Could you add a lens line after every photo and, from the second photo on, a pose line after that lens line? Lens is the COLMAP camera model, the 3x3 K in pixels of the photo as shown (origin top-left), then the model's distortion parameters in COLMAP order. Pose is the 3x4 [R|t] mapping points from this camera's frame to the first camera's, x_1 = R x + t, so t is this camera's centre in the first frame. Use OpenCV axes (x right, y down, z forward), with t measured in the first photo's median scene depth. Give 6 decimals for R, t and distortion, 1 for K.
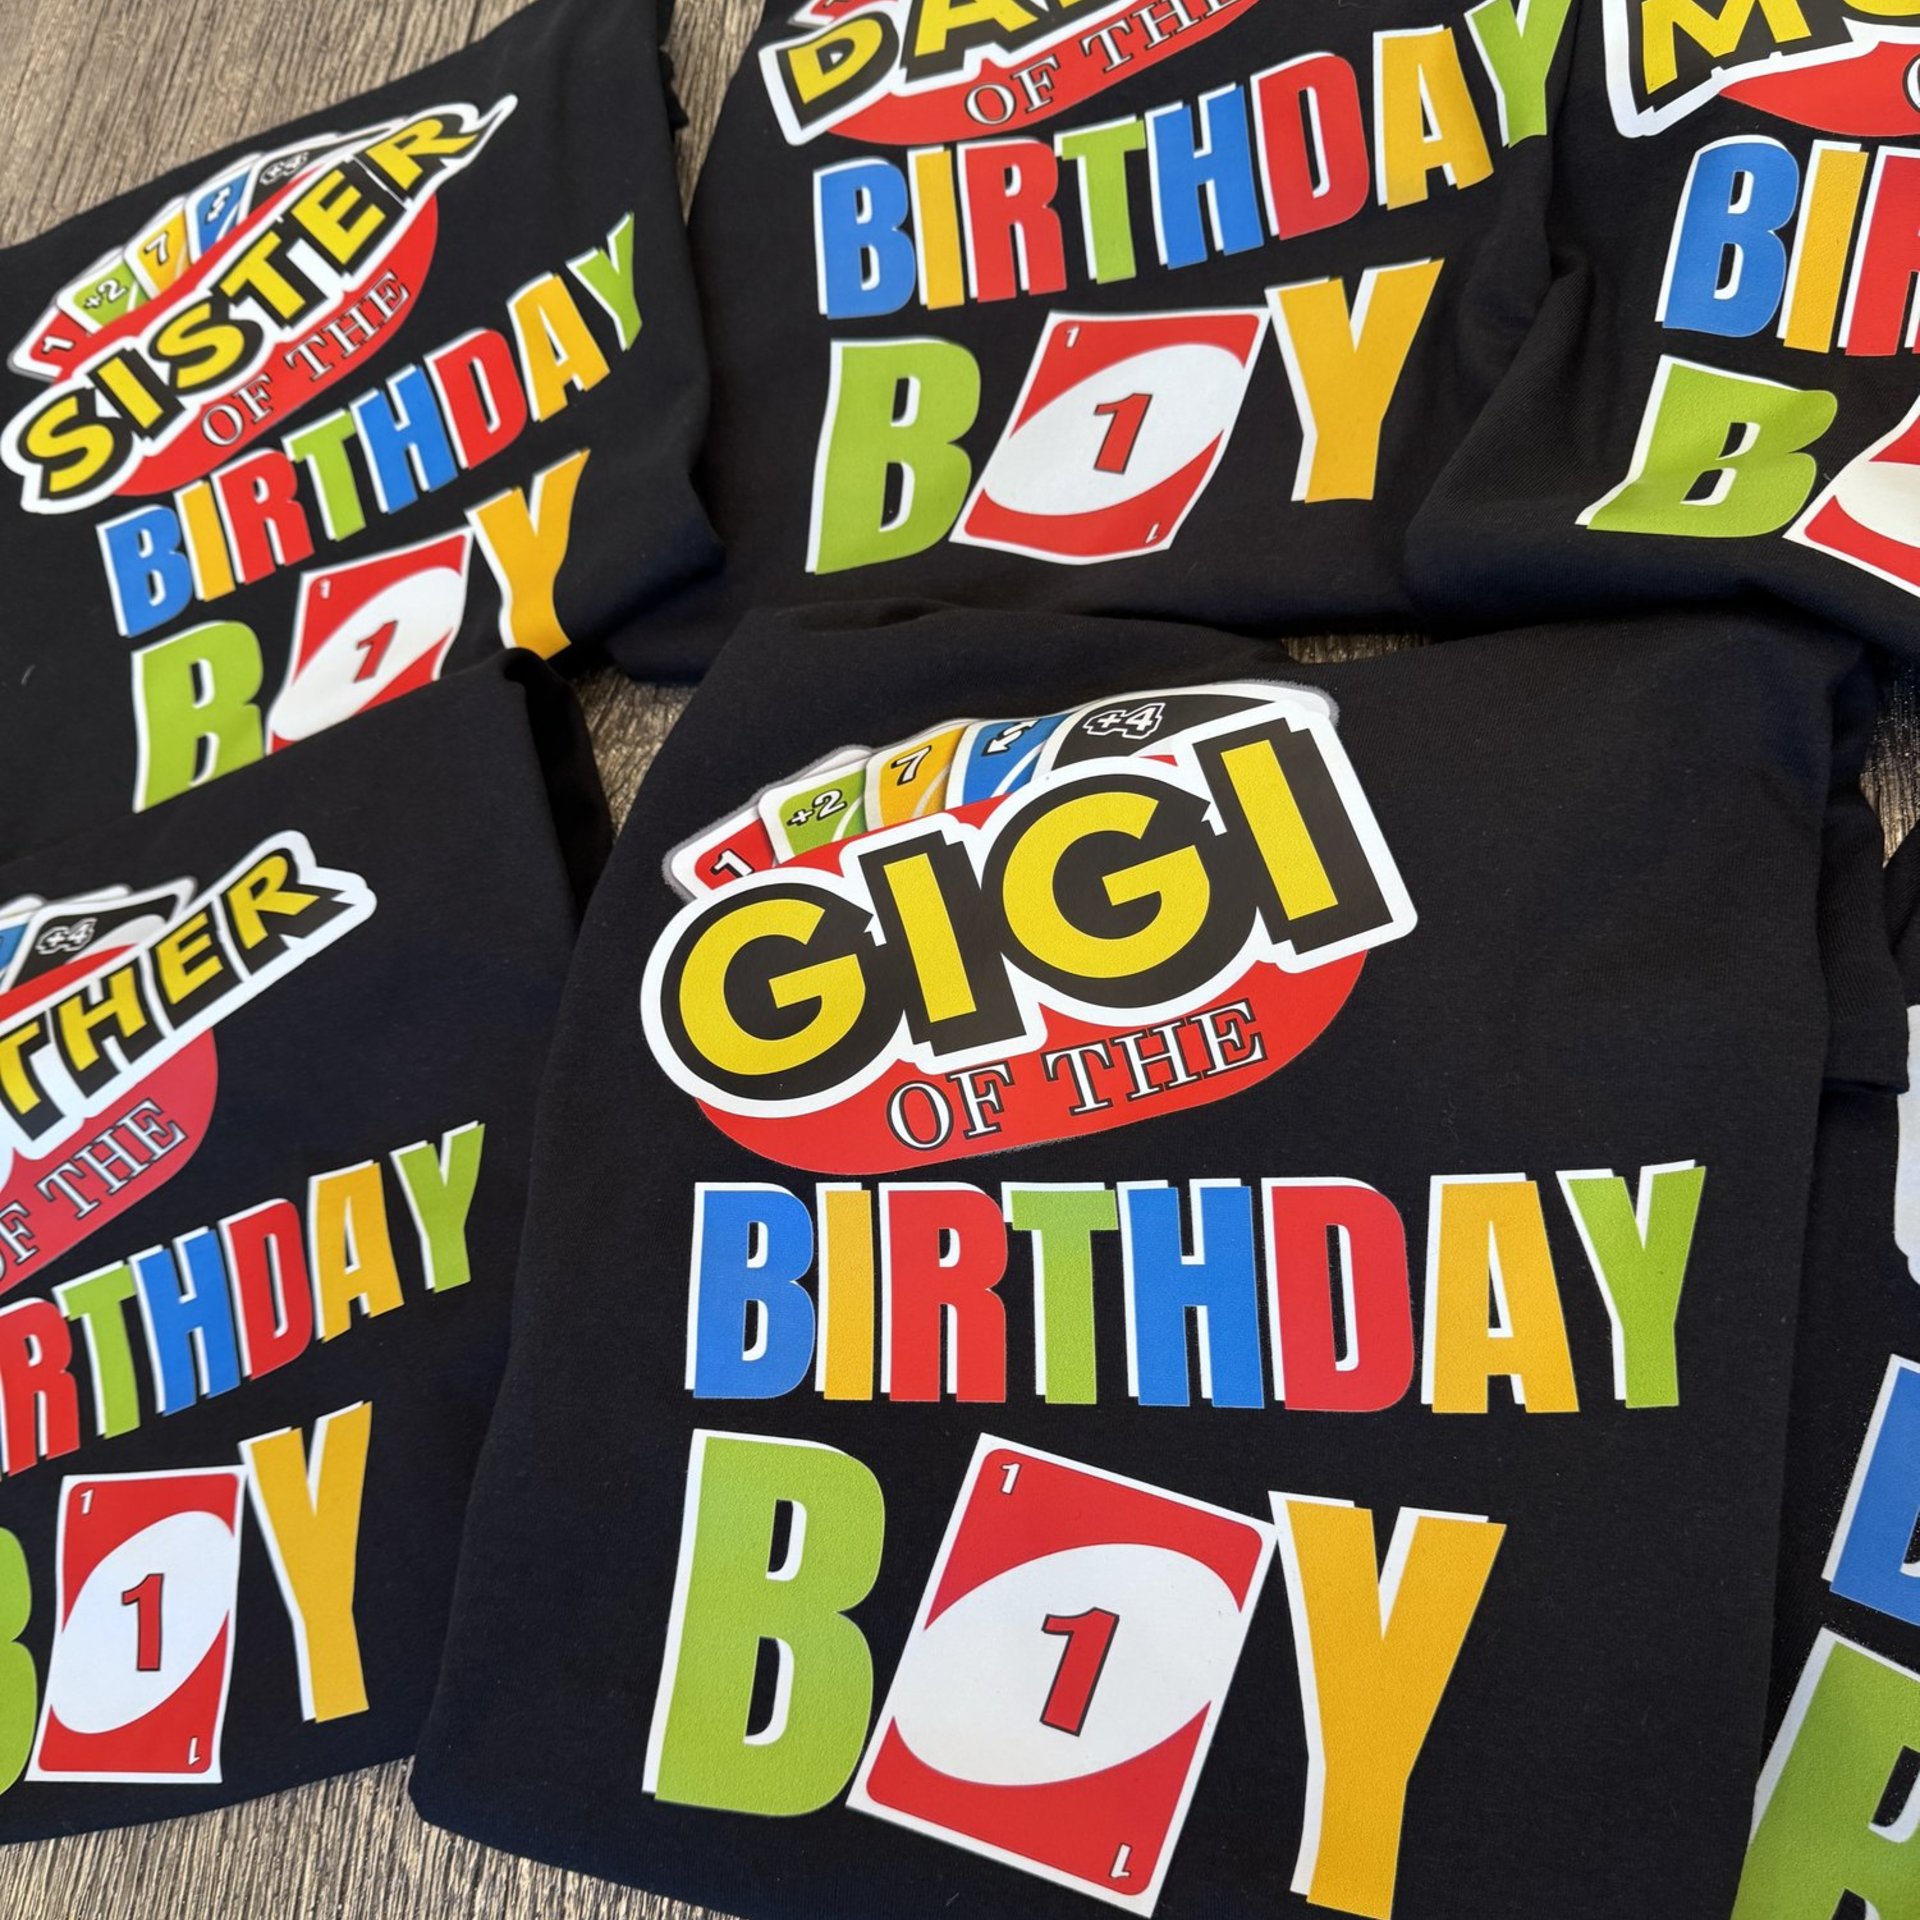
lens RADIAL K [[1861.7, 0, 955.4], [0, 1861.7, 975.9], [0, 0, 1]] dist [0.158165, -0.369122]
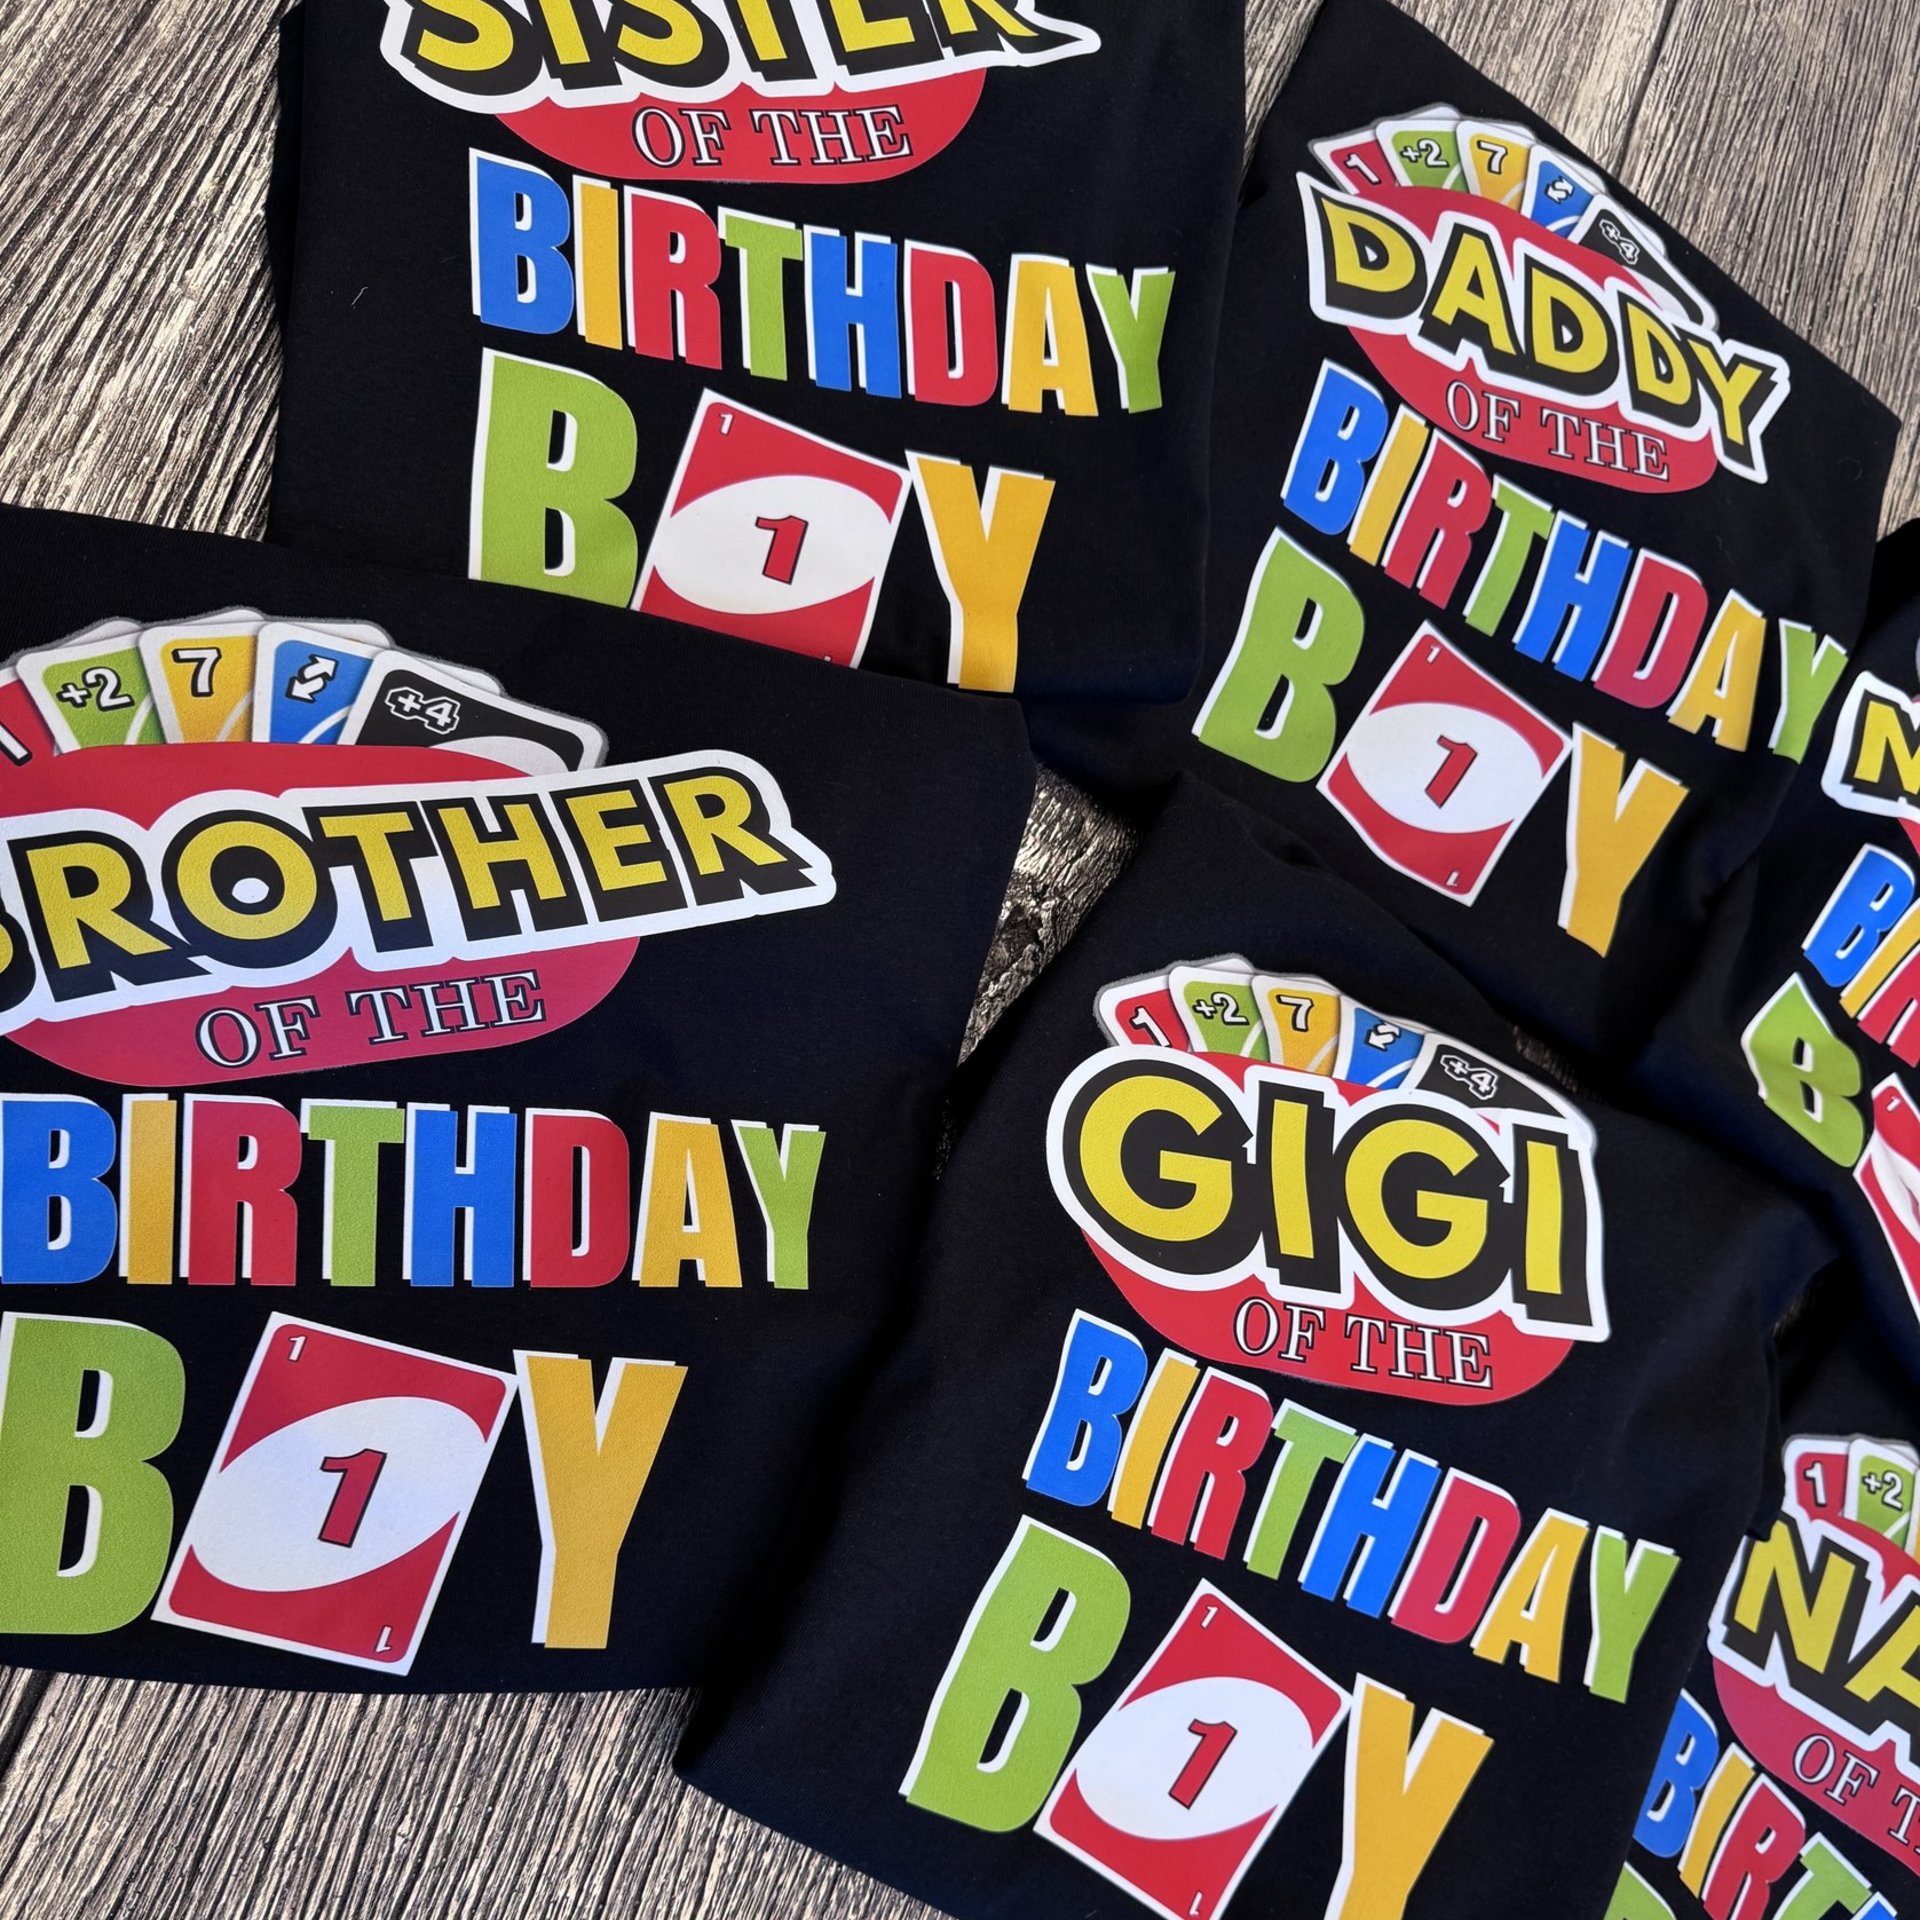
lens RADIAL K [[1832.9, 0, 966.5], [0, 1832.9, 1119.9], [0, 0, 1]] dist [0.144200, -0.282500]
pose [[0.725027, 0.343597, 0.596890, -0.861802], [-0.468638, 0.881214, 0.061975, -0.028092], [-0.504693, -0.324659, 0.799926, 0.165855]]
